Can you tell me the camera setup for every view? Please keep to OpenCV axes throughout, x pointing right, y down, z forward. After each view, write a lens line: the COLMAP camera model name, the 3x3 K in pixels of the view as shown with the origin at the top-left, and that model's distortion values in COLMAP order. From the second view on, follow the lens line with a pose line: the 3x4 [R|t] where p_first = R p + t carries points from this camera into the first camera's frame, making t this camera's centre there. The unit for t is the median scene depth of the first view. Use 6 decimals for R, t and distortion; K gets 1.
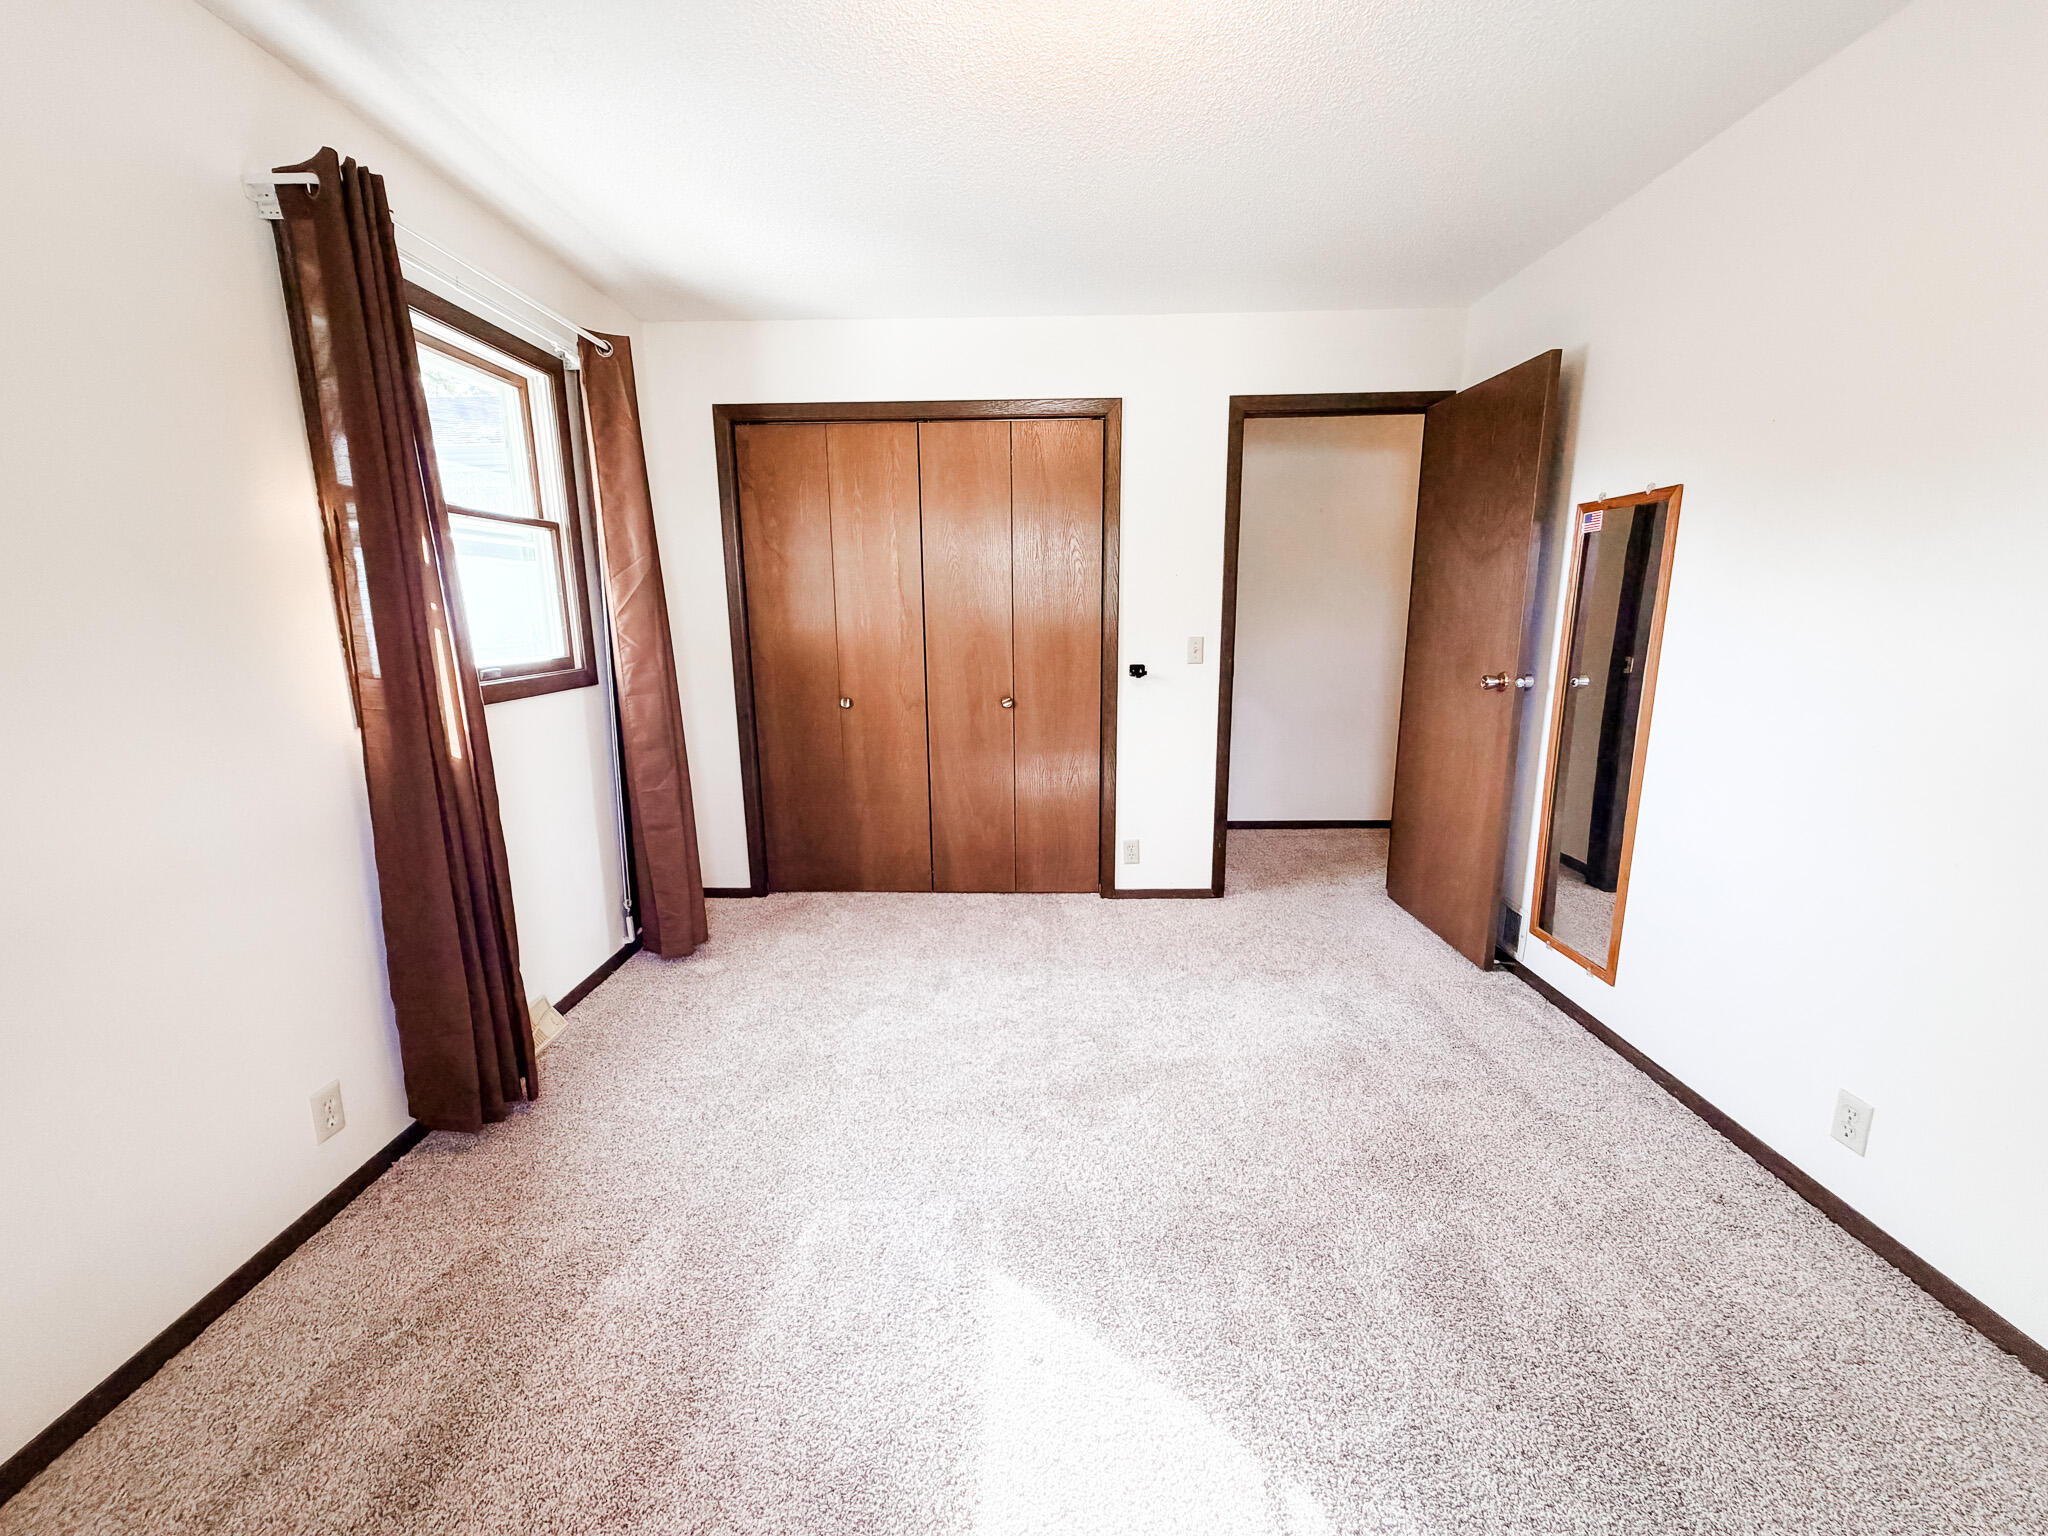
lens RADIAL K [[814.1, 0, 1015.3], [0, 814.1, 769.6], [0, 0, 1]] dist [-0.002531, 0.000566]
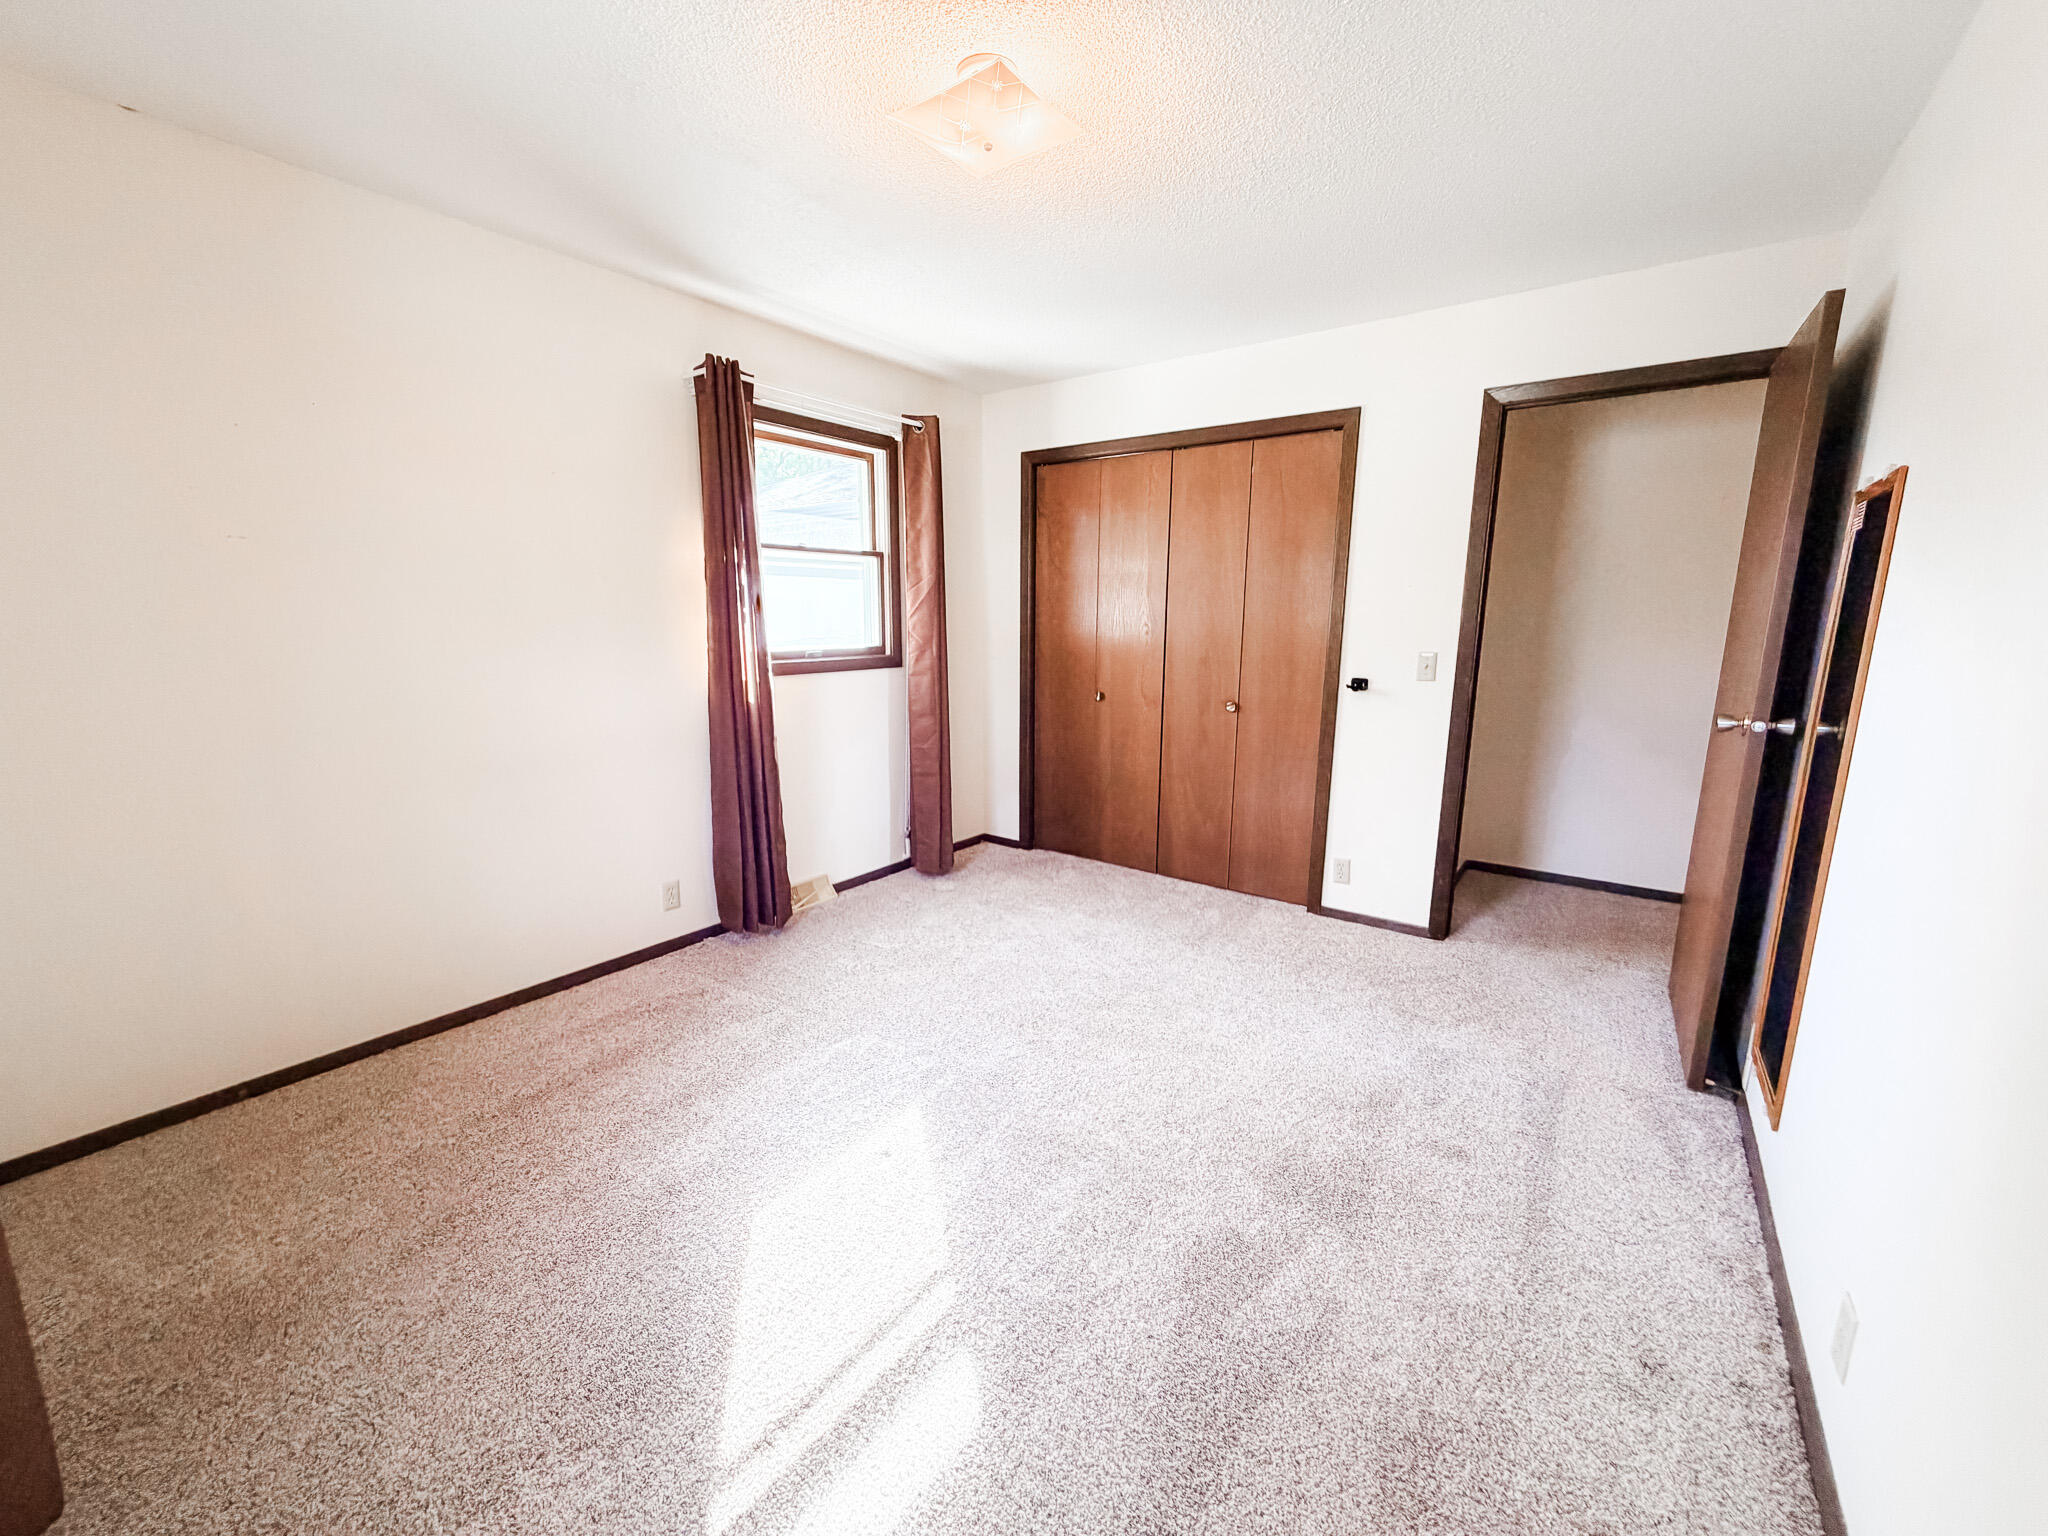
lens RADIAL K [[814.1, 0, 1015.3], [0, 814.1, 769.6], [0, 0, 1]] dist [-0.002531, 0.000566]
pose [[0.816604, 0.123768, -0.563772, 0.389459], [-0.127111, 0.991322, 0.033515, -0.001780], [0.563028, 0.044294, 0.825250, -0.026394]]
